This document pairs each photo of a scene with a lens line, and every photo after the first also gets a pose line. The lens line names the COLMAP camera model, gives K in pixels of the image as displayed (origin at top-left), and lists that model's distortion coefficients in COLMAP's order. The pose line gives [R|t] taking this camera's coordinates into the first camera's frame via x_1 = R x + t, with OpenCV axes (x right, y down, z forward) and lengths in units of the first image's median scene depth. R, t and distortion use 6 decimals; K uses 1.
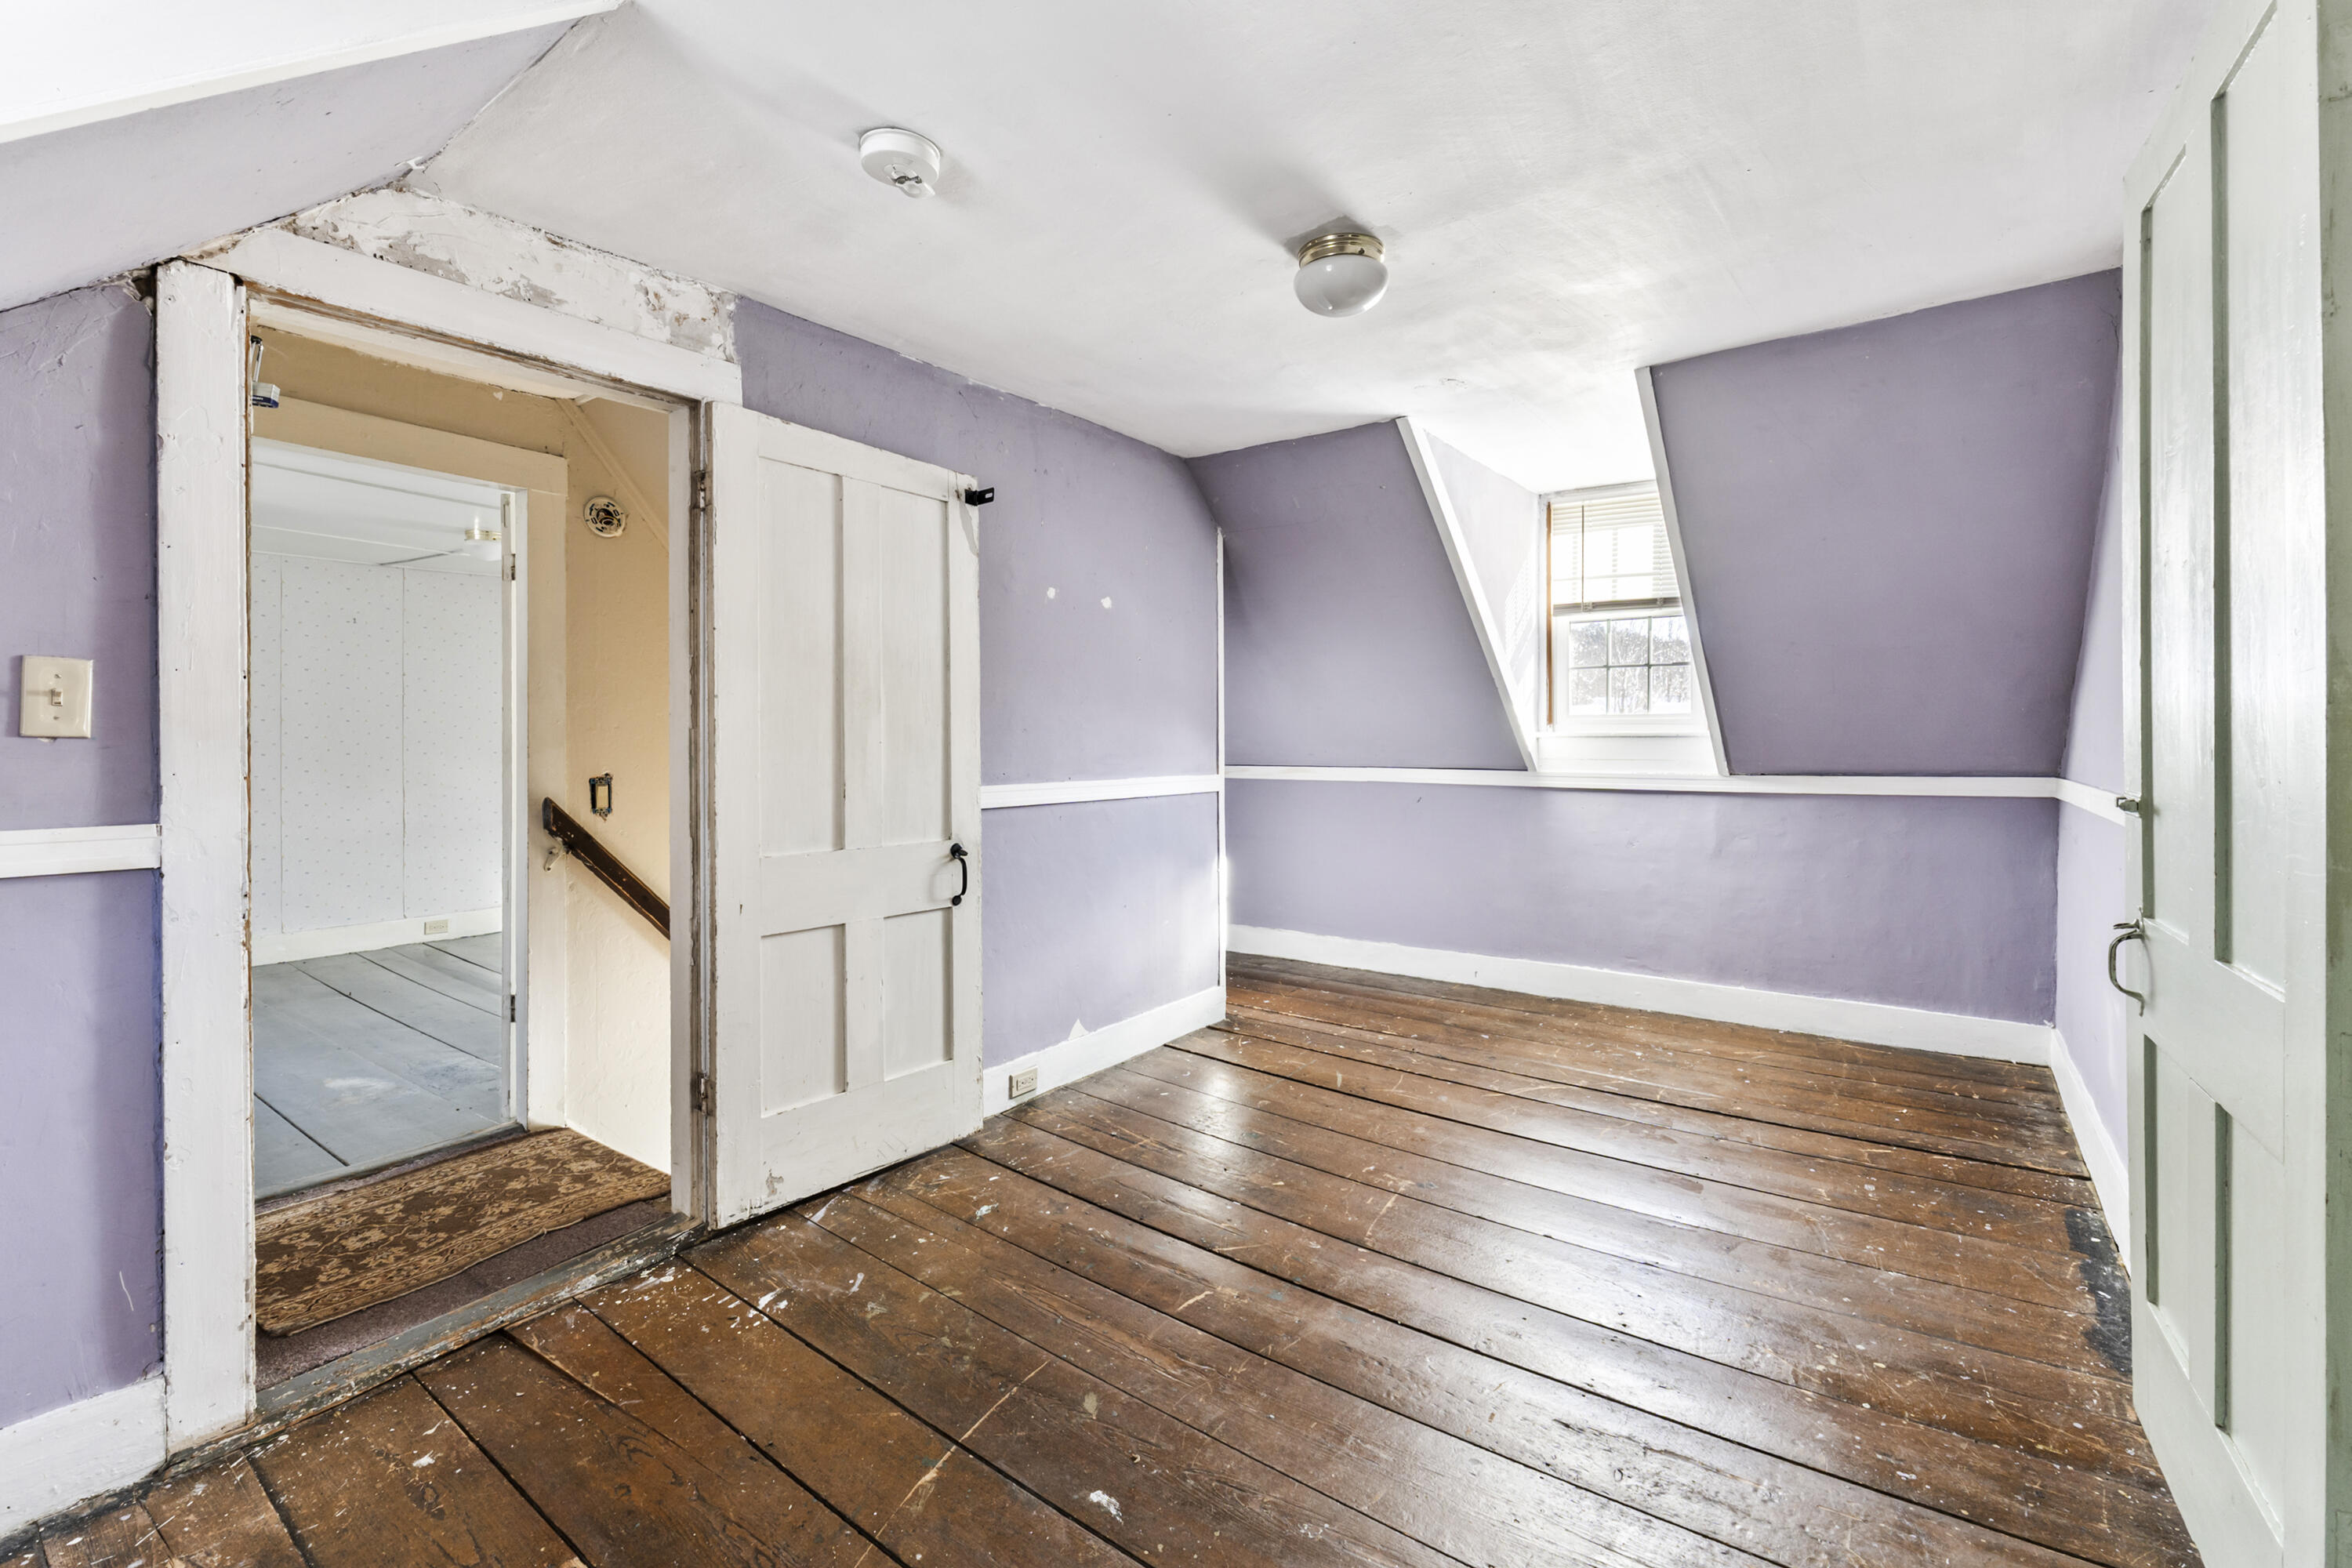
lens RADIAL K [[993.2, 0, 1154.1], [0, 993.2, 748.8], [0, 0, 1]] dist [-0.009271, -0.000036]
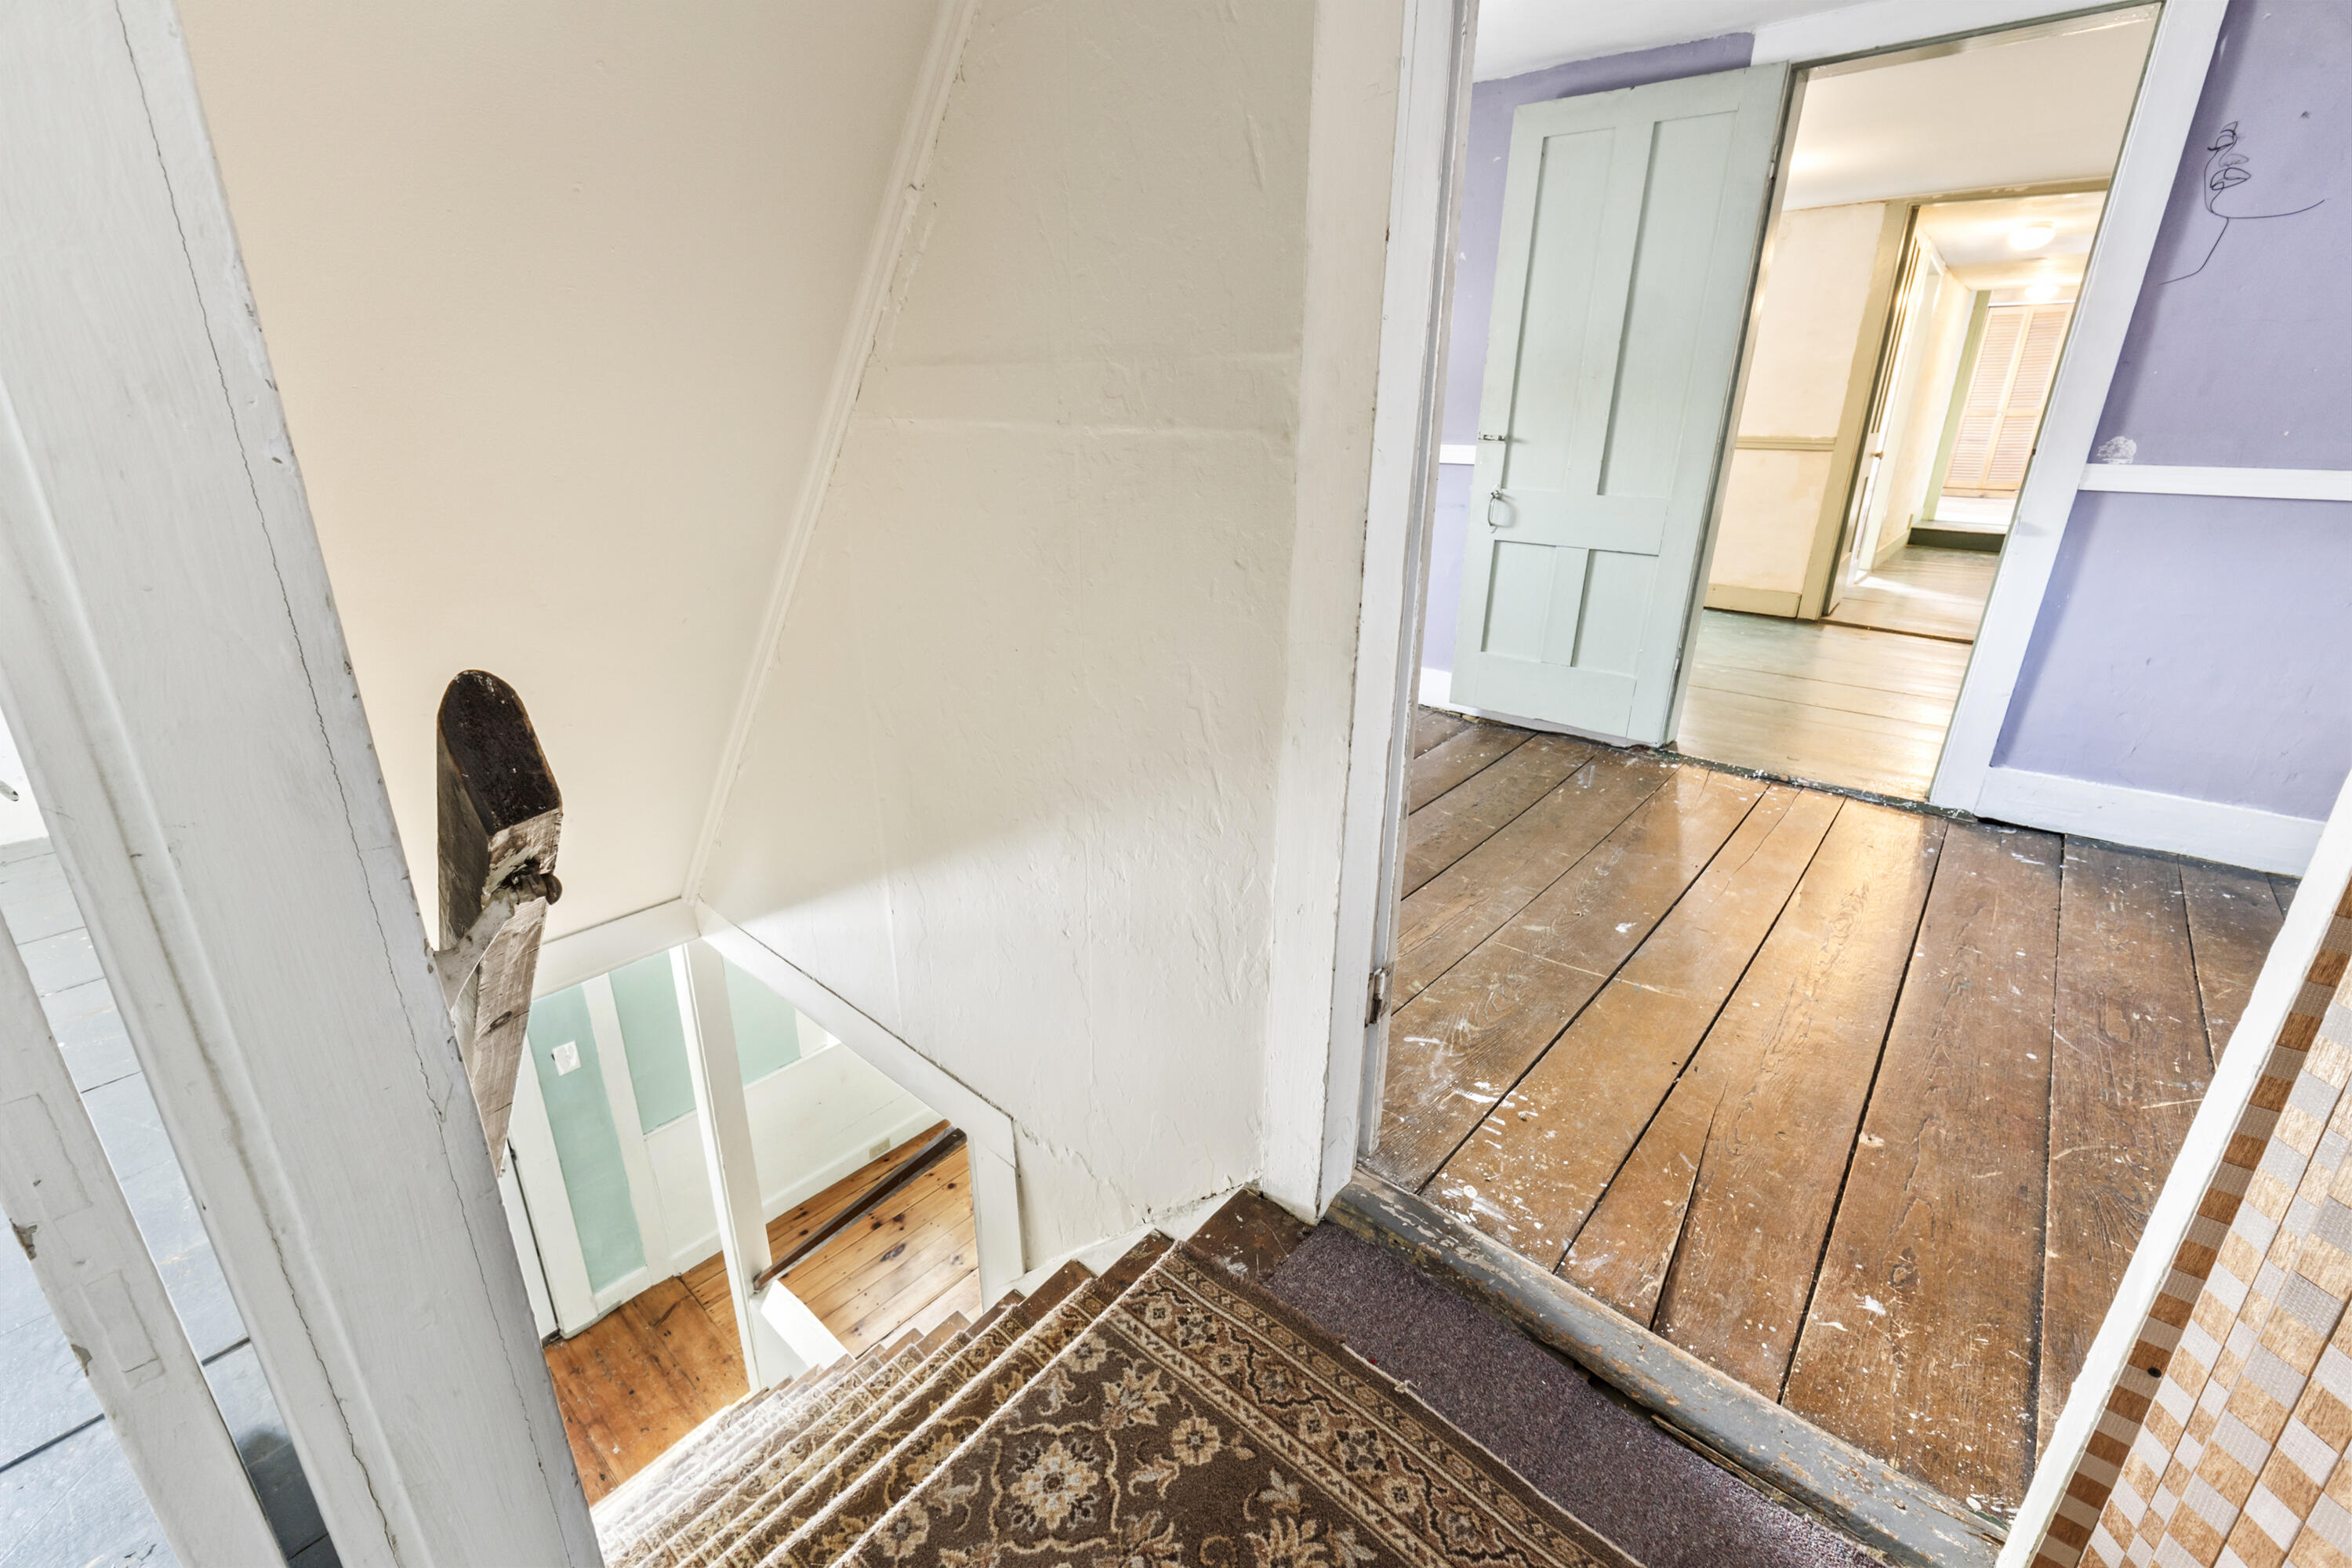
lens RADIAL K [[993.2, 0, 1163.1], [0, 993.2, 769.9], [0, 0, 1]] dist [-0.009271, -0.000036]
pose [[0.082205, -0.334261, 0.938889, -1.176780], [-0.000501, 0.942063, 0.335435, 0.009903], [-0.996615, -0.028045, 0.077275, 1.277833]]
